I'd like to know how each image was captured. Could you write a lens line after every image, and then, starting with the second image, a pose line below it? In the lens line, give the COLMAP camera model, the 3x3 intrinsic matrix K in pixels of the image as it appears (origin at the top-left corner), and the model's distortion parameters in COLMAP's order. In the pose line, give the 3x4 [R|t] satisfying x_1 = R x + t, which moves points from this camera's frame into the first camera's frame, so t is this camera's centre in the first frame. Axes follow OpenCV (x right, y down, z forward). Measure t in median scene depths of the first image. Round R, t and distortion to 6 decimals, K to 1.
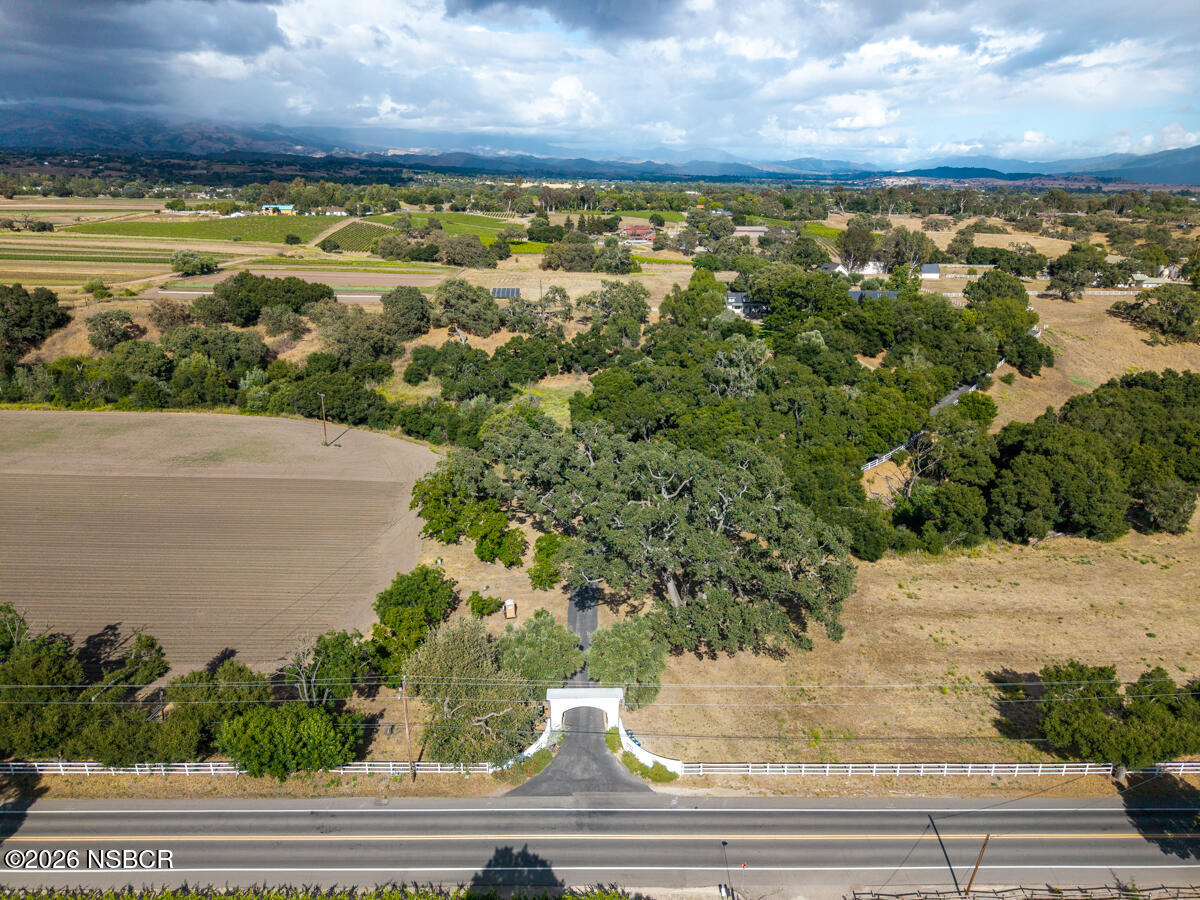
lens RADIAL K [[824.2, 0, 603.8], [0, 824.2, 448.6], [0, 0, 1]] dist [0.027466, -0.032338]
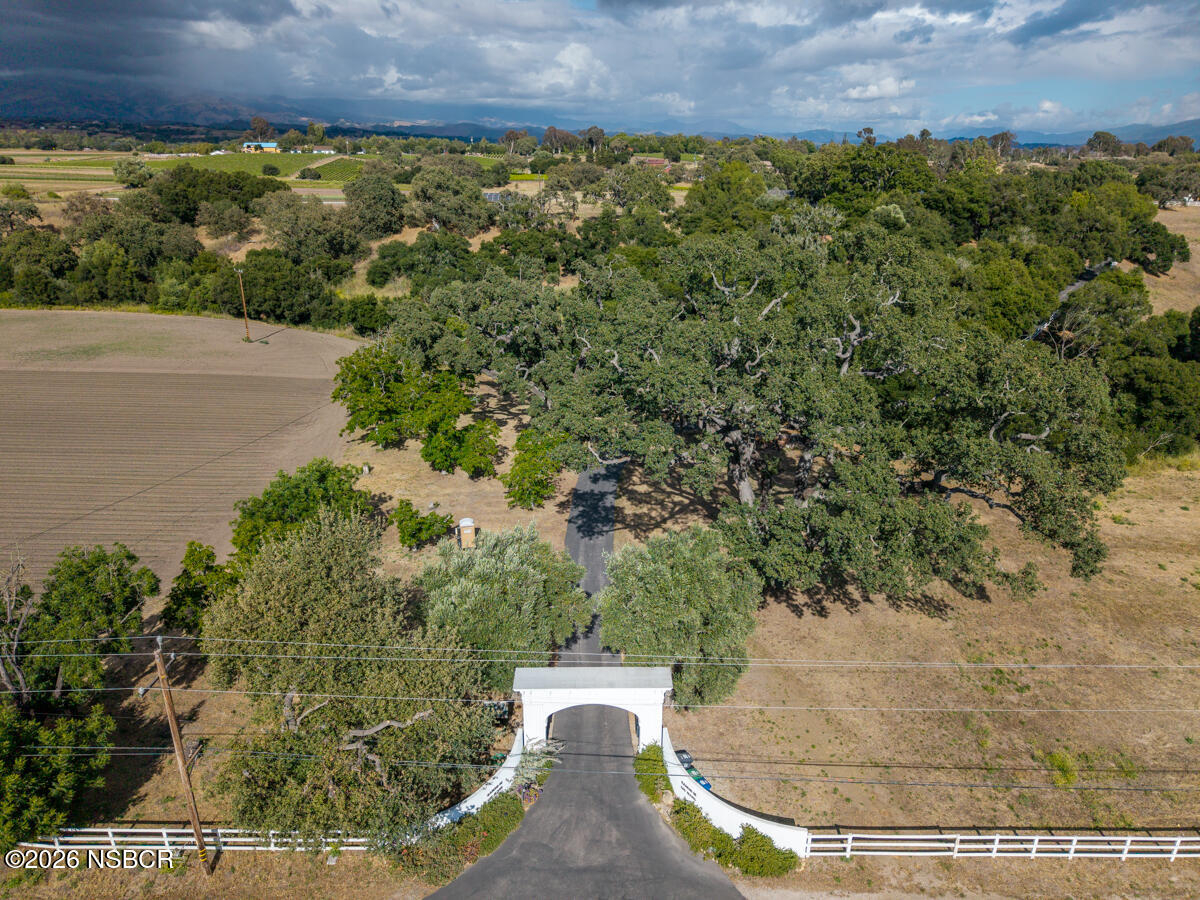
lens RADIAL K [[801.7, 0, 603.7], [0, 801.7, 450.6], [0, 0, 1]] dist [0.008810, -0.004380]
pose [[0.999962, 0.002765, -0.008309, -0.006258], [-0.002579, 0.999749, 0.022262, 0.071890], [0.008368, -0.022239, 0.999718, 0.250913]]
